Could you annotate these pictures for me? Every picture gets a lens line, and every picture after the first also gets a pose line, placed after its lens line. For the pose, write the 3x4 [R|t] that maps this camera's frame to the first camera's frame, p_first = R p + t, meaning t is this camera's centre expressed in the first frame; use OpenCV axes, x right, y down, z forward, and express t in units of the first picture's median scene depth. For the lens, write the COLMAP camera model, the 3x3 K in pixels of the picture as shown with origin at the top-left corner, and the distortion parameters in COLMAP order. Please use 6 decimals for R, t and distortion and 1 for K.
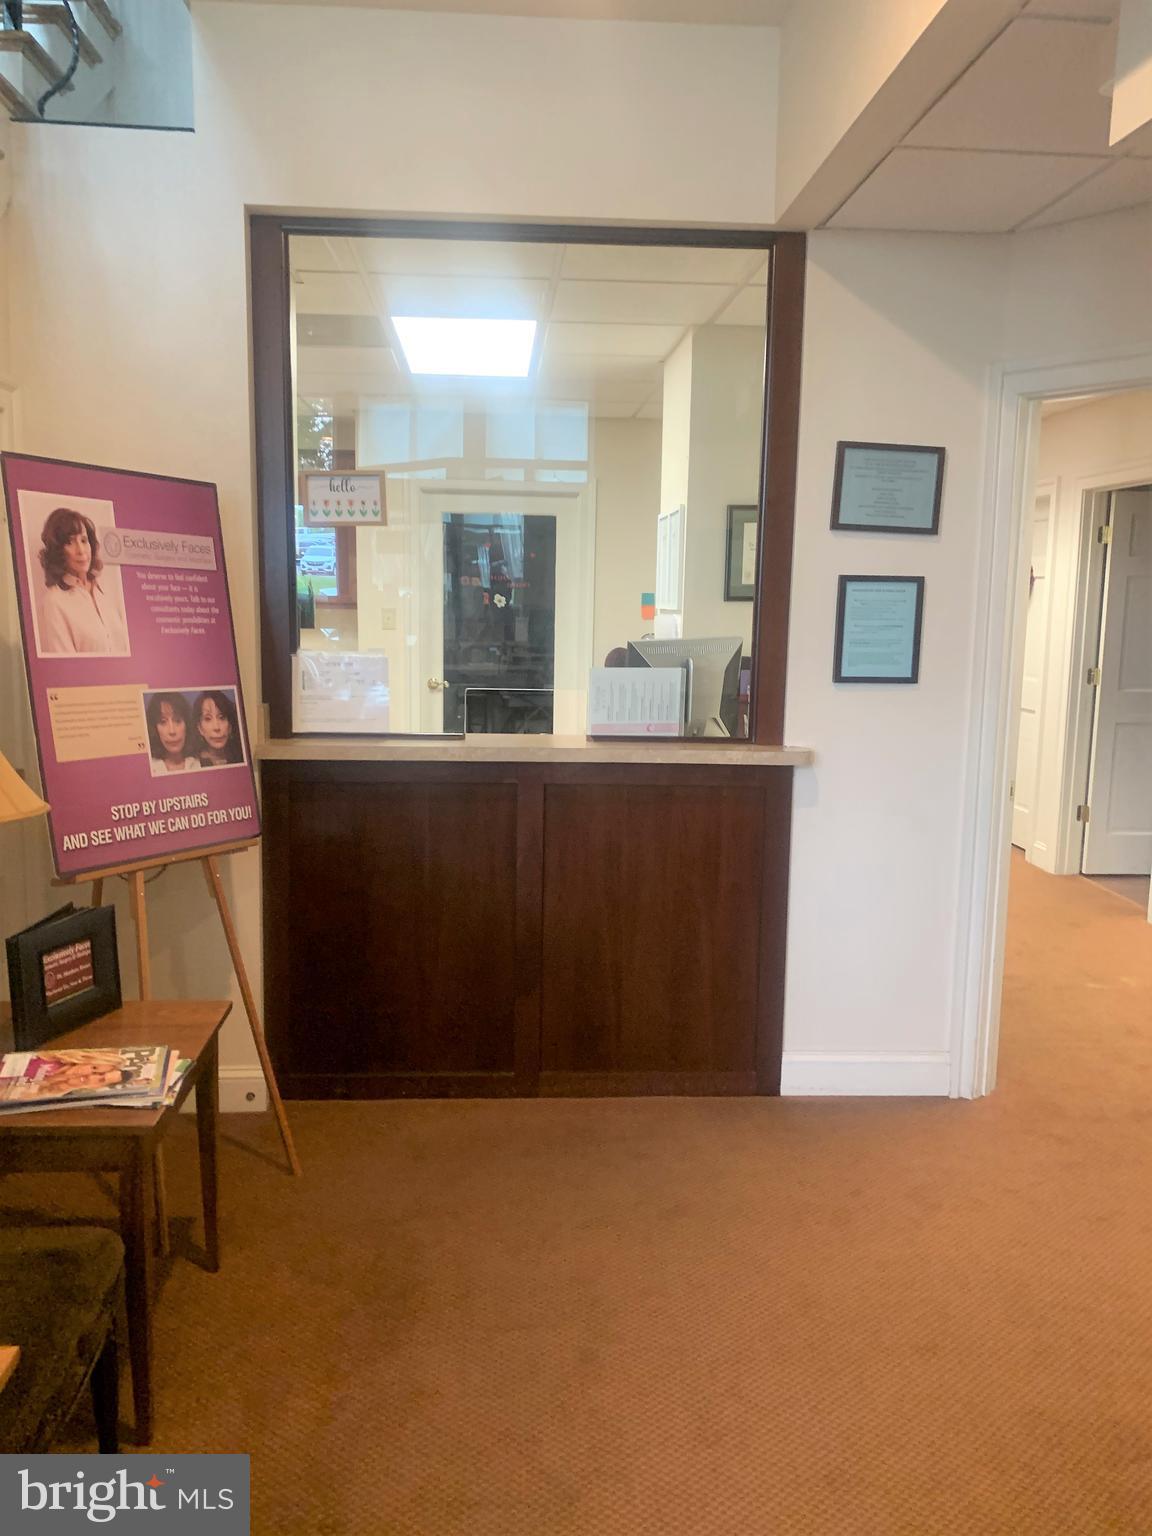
lens RADIAL K [[1170.6, 0, 564.9], [0, 1170.6, 753.3], [0, 0, 1]] dist [-0.007387, -0.000205]
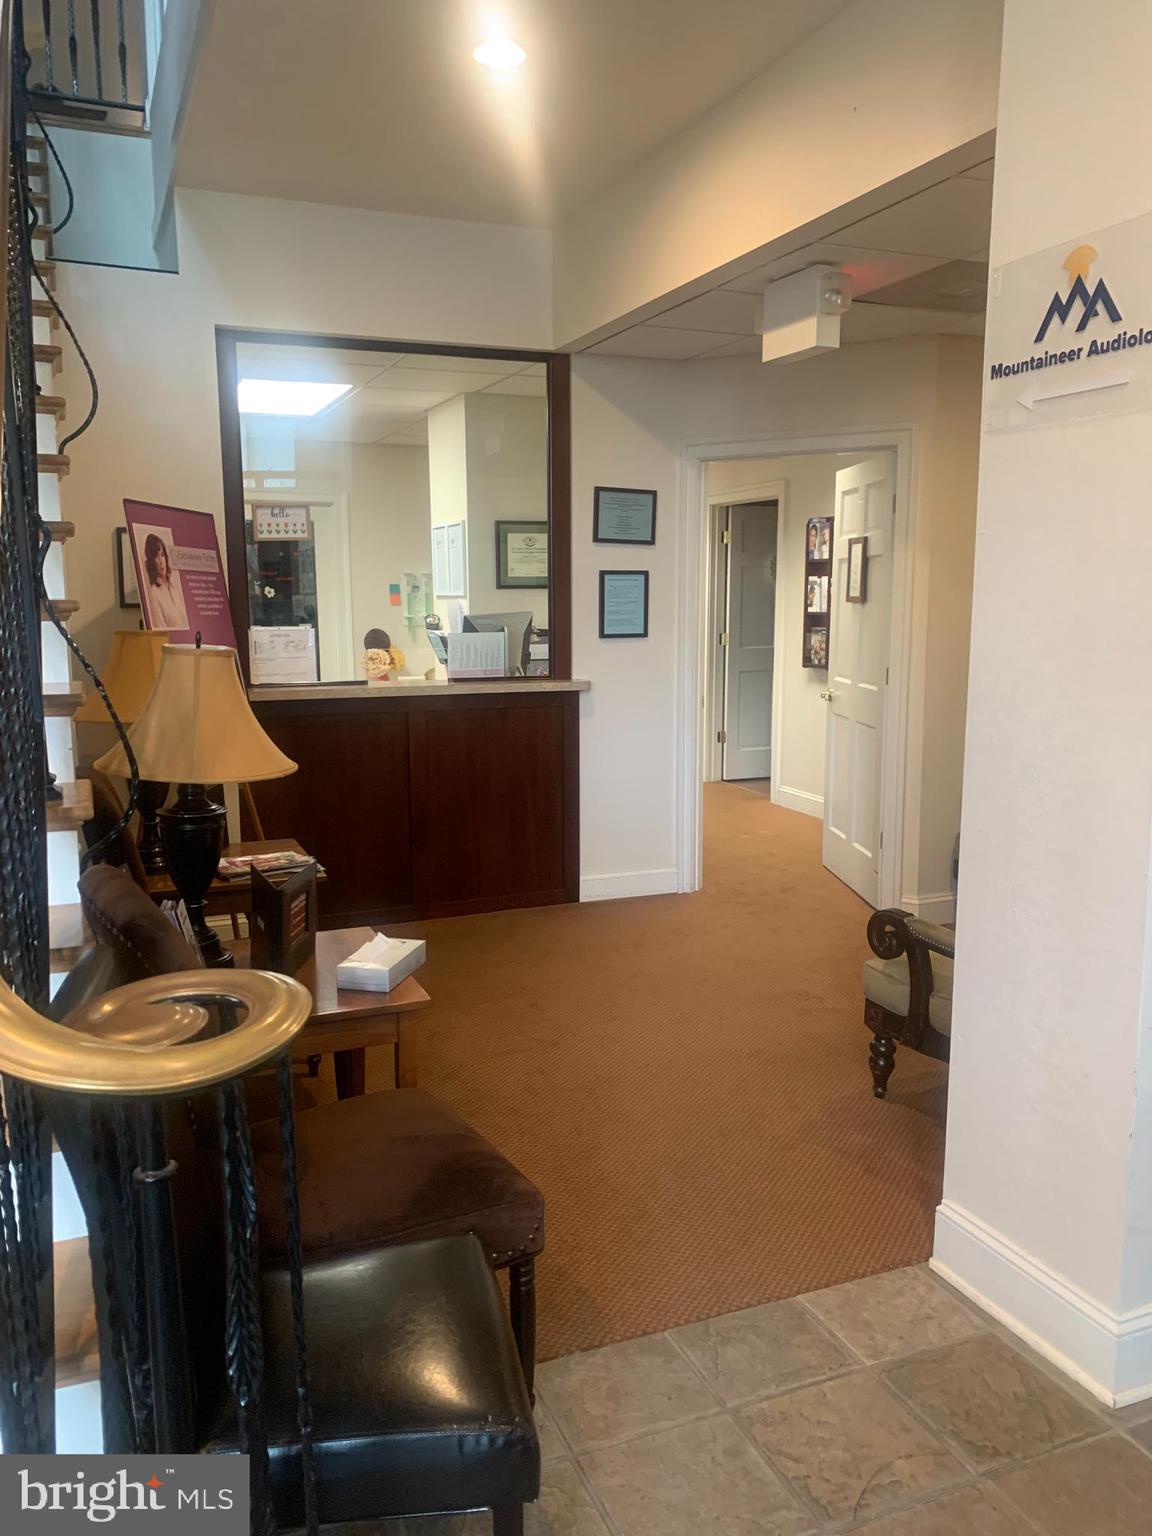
lens RADIAL K [[1170.6, 0, 580.2], [0, 1170.6, 778.6], [0, 0, 1]] dist [-0.007387, -0.000205]
pose [[0.943208, -0.068809, 0.325000, -0.326323], [0.059010, 0.997459, 0.039924, 0.065260], [-0.326921, -0.018478, 0.944871, -0.501797]]
